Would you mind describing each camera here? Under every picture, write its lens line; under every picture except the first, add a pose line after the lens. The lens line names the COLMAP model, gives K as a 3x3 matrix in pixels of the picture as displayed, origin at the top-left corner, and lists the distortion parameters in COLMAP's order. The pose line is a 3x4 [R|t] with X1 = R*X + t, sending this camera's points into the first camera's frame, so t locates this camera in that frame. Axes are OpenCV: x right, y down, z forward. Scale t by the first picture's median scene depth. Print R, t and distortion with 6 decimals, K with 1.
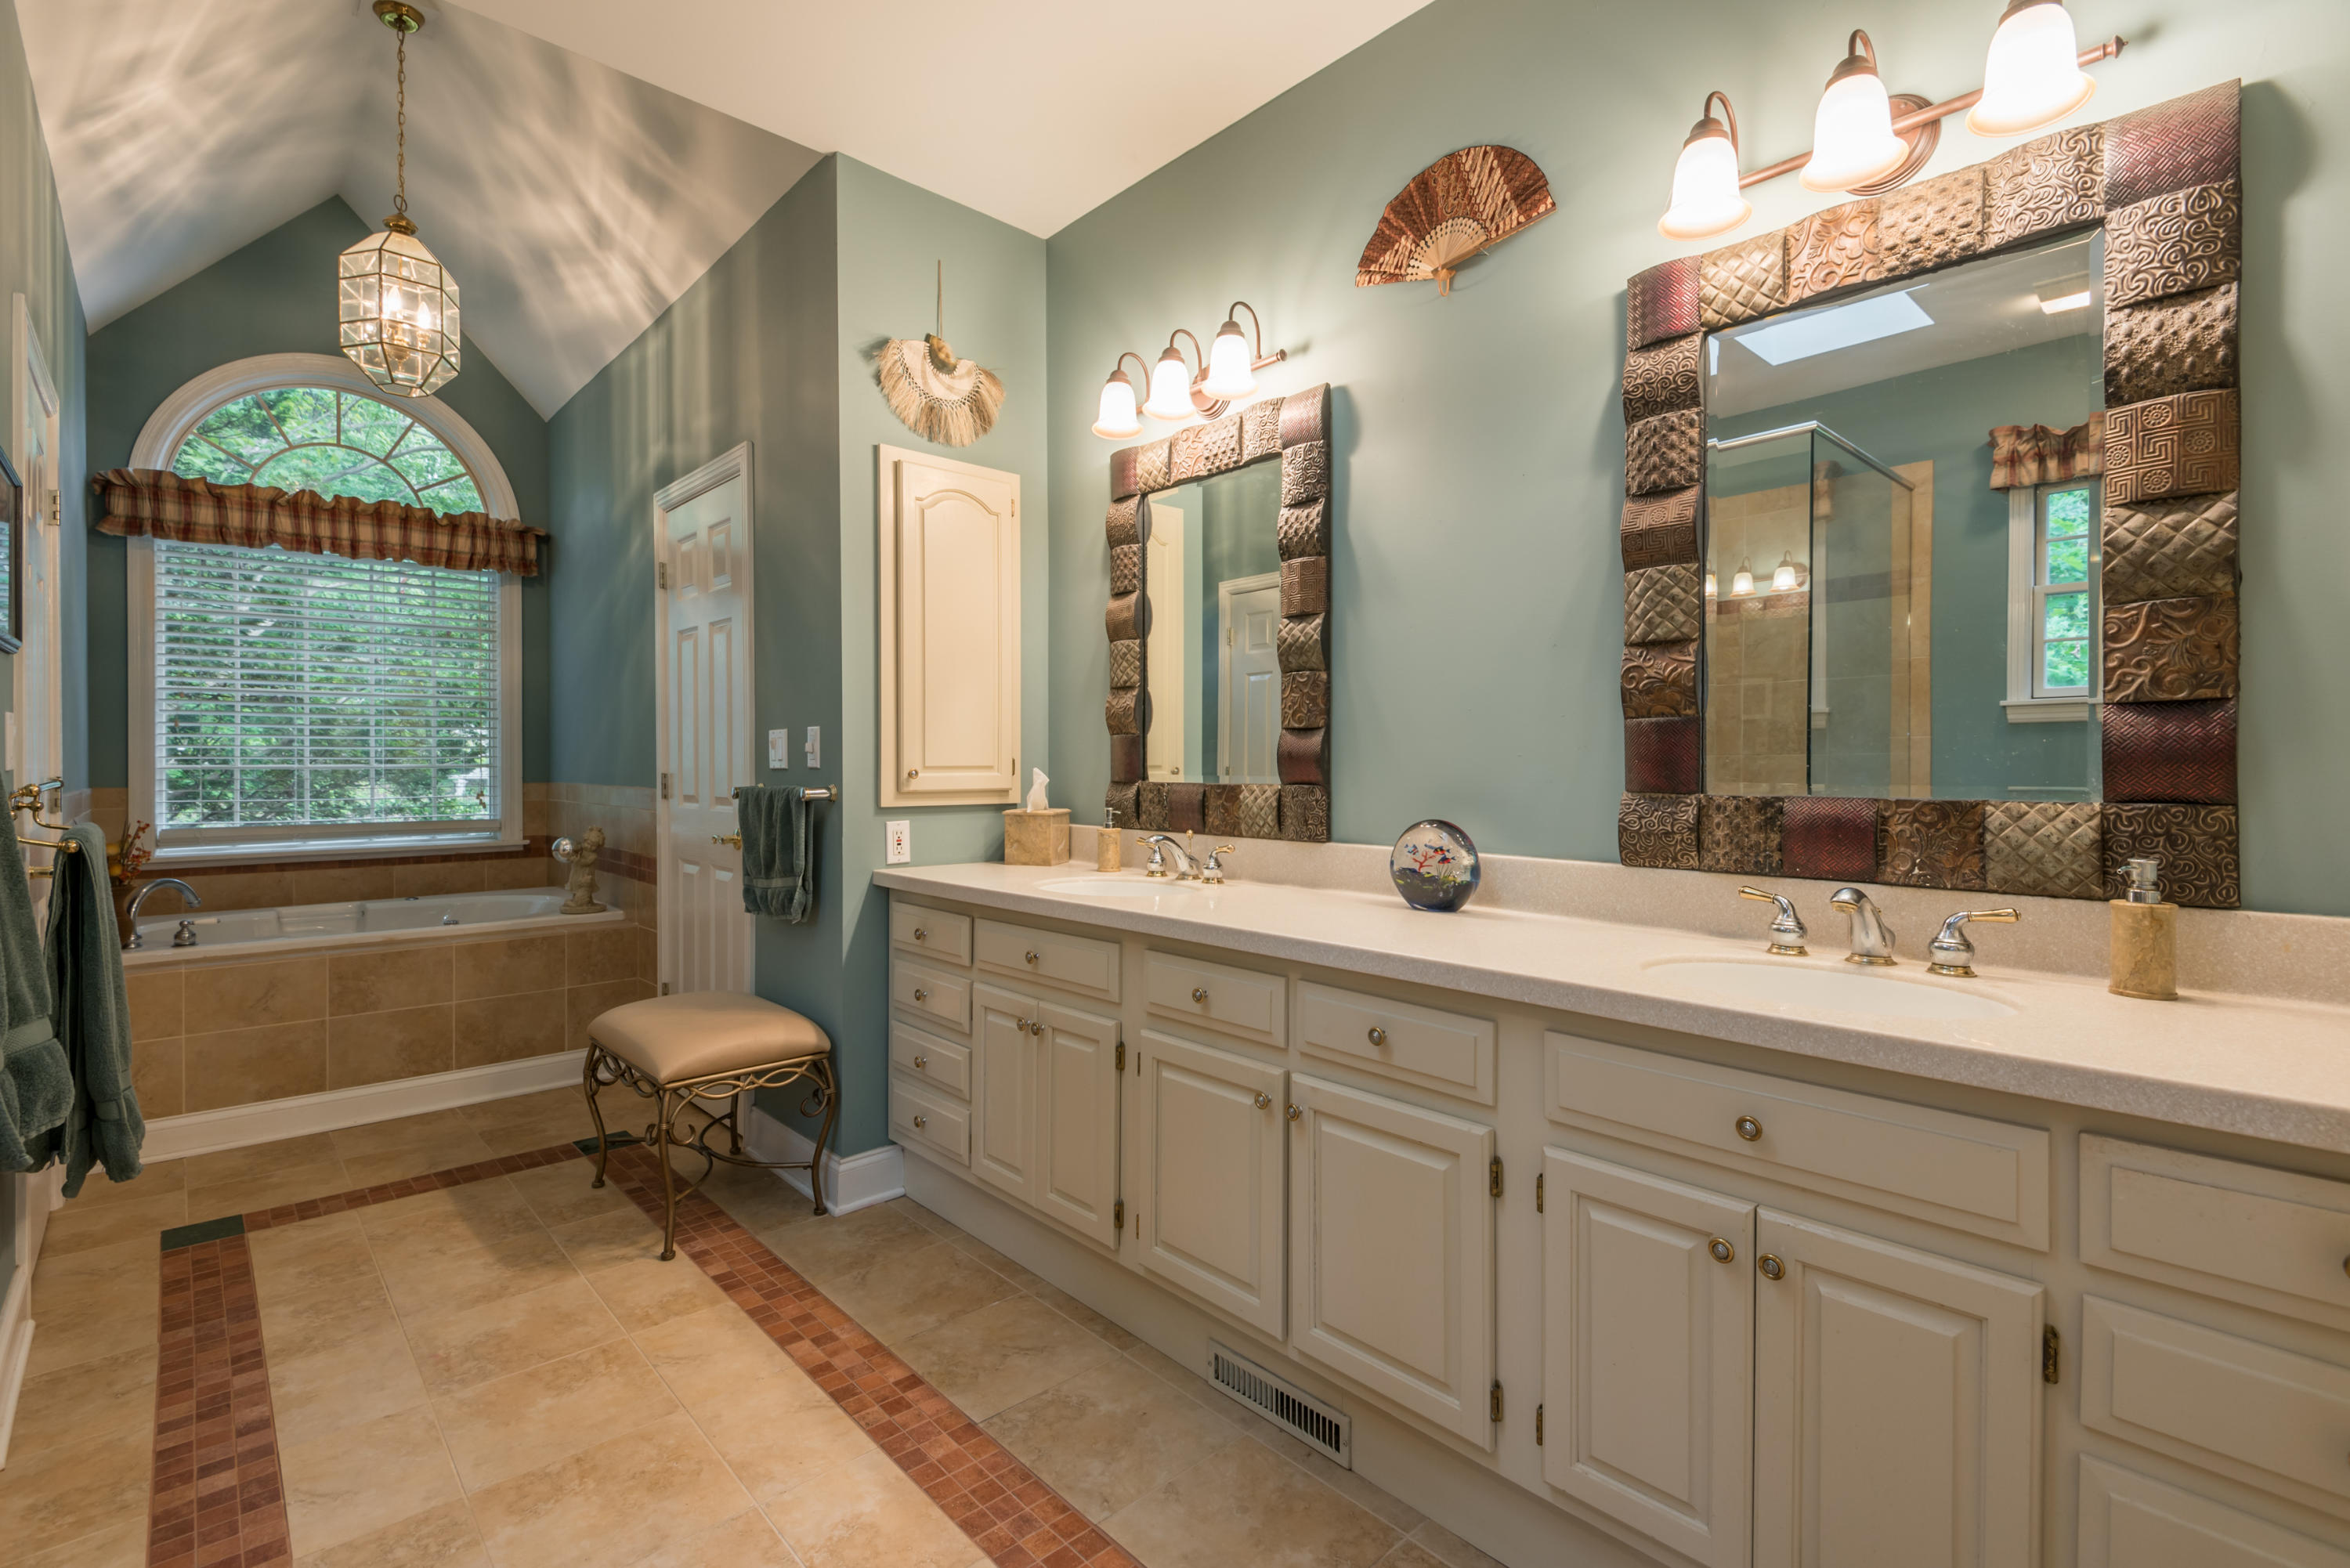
lens RADIAL K [[1072.9, 0, 1162.1], [0, 1072.9, 773.6], [0, 0, 1]] dist [0.016000, -0.003525]
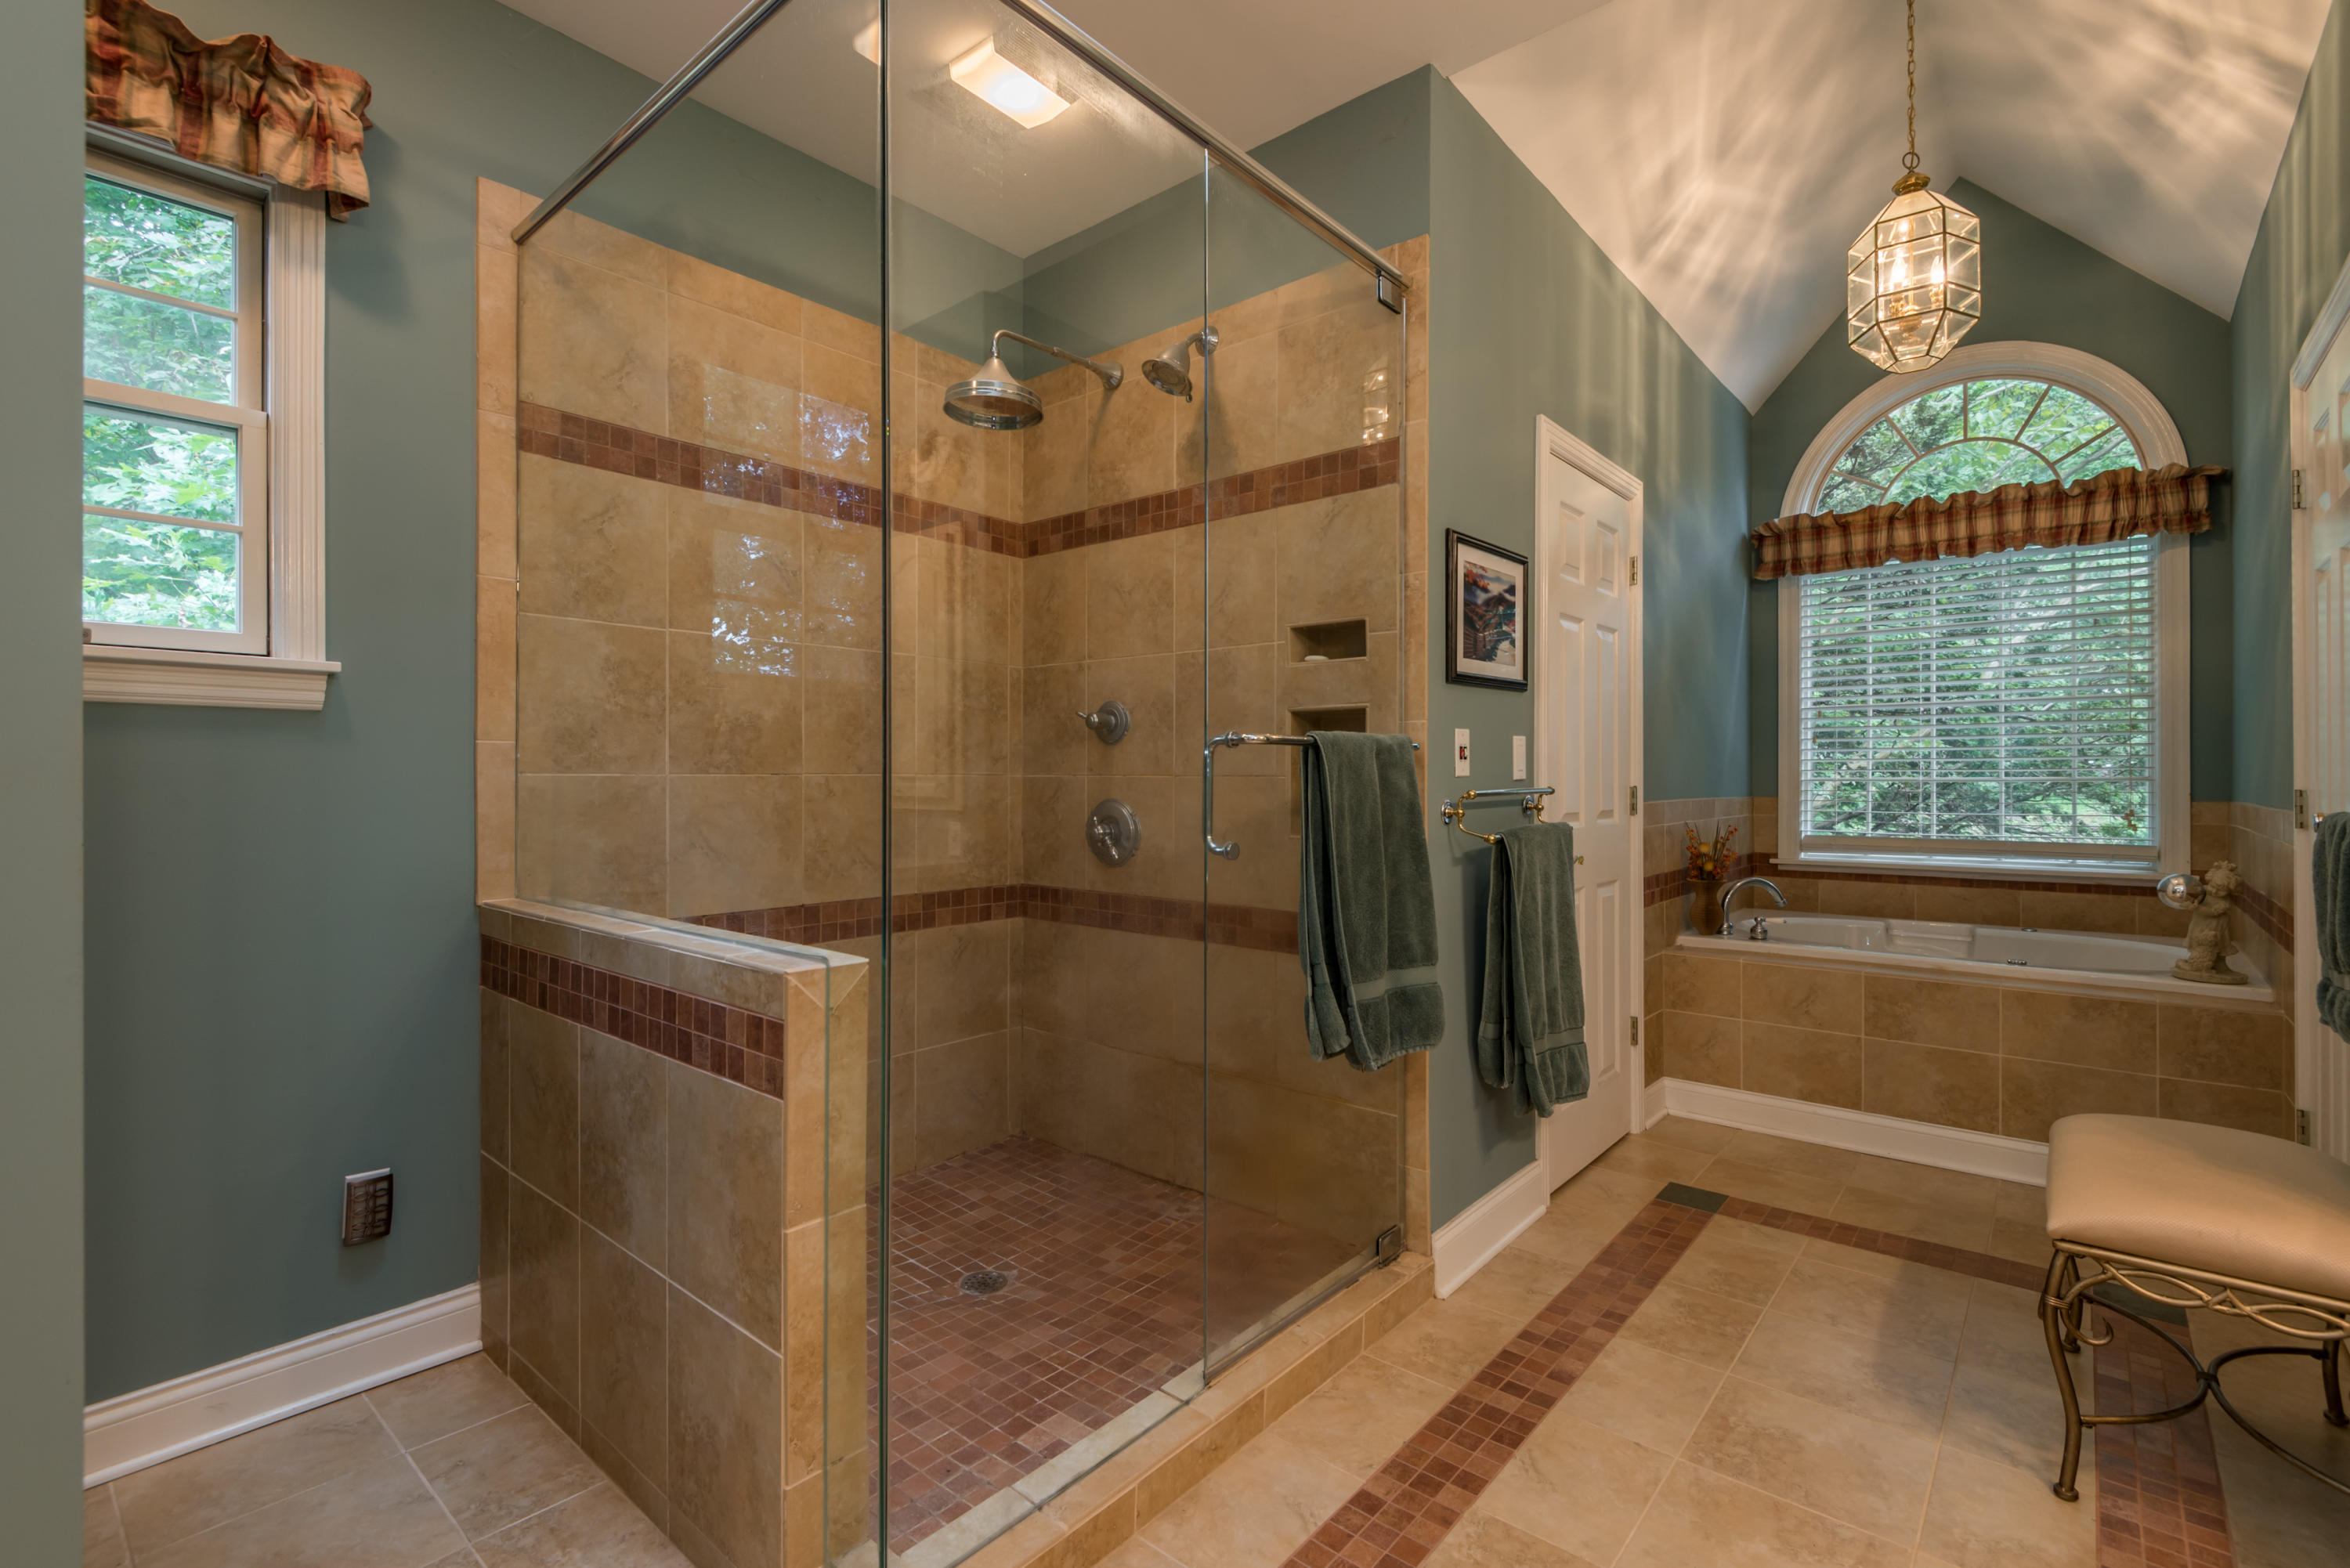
lens RADIAL K [[1072.9, 0, 1171.5], [0, 1072.9, 776.1], [0, 0, 1]] dist [0.016000, -0.003525]
pose [[0.144840, 0.000214, -0.989455, 0.100311], [-0.011354, 0.999934, -0.001446, -0.000212], [0.989390, 0.011444, 0.144833, 0.236967]]
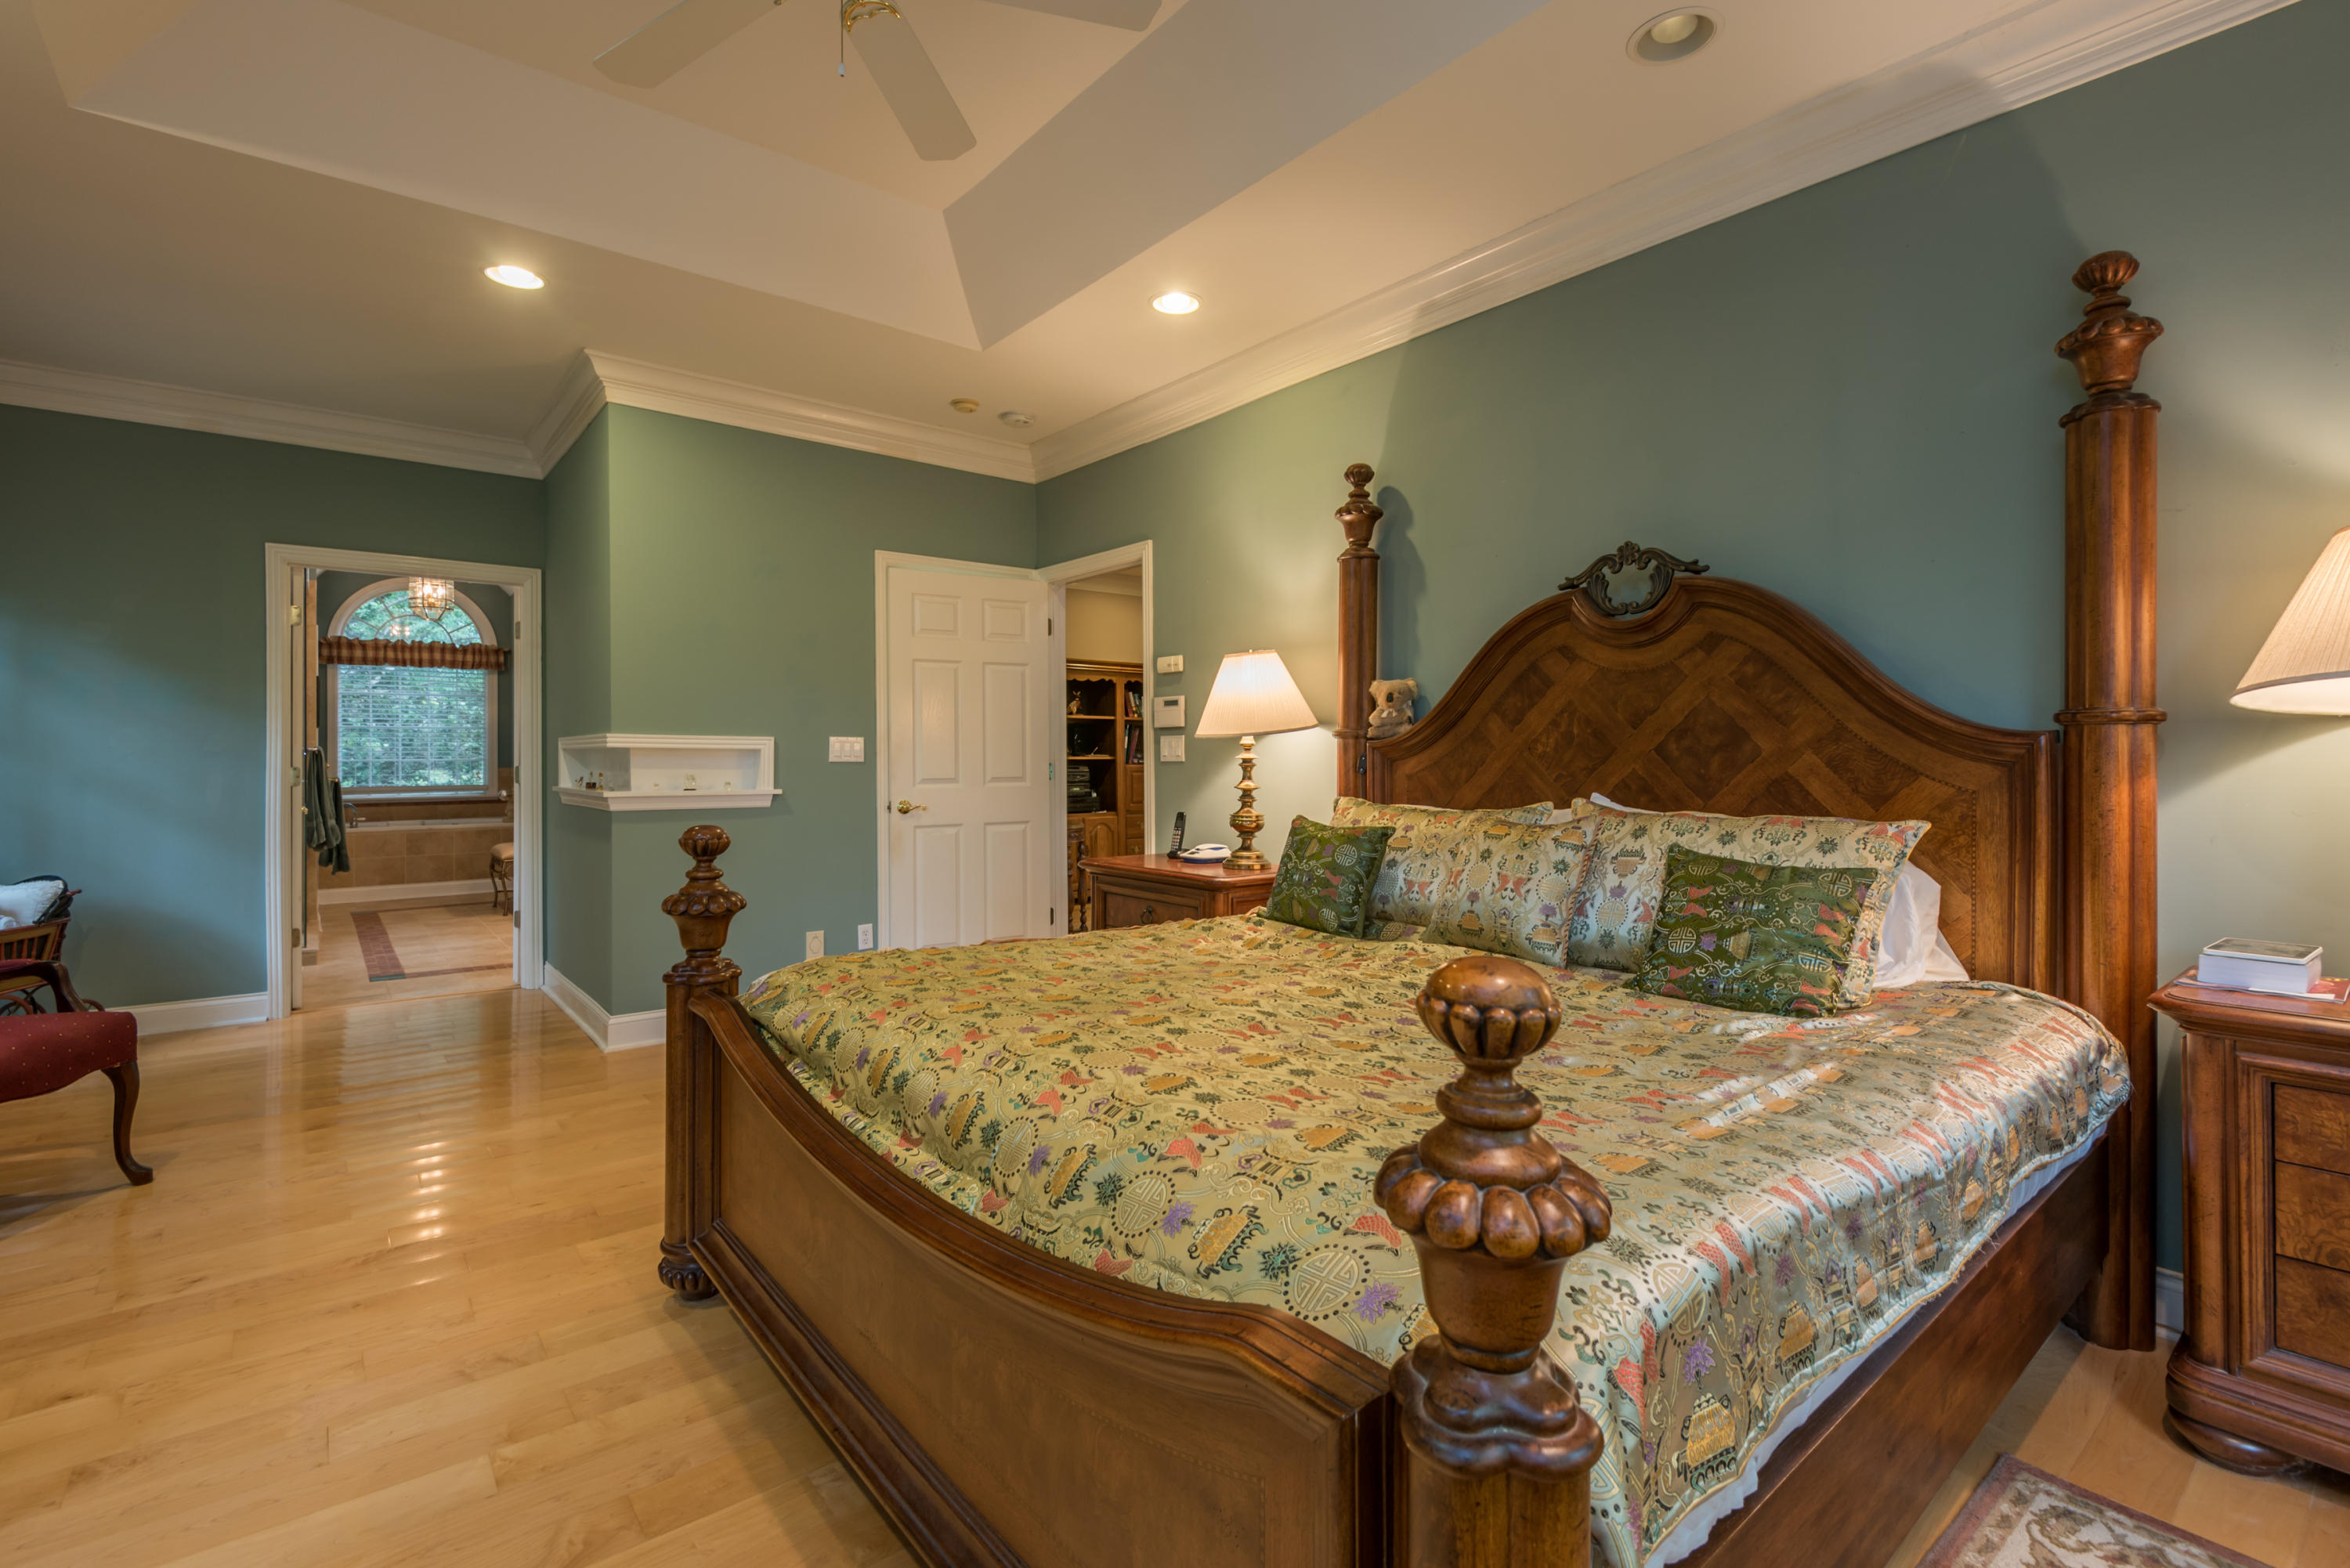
lens RADIAL K [[1072.9, 0, 1180.4], [0, 1072.9, 761.7], [0, 0, 1]] dist [0.016000, -0.003525]
pose [[0.998345, -0.004082, -0.057365, 1.239236], [0.003906, 0.999987, -0.003183, 0.012990], [0.057377, 0.002954, 0.998348, -1.488917]]
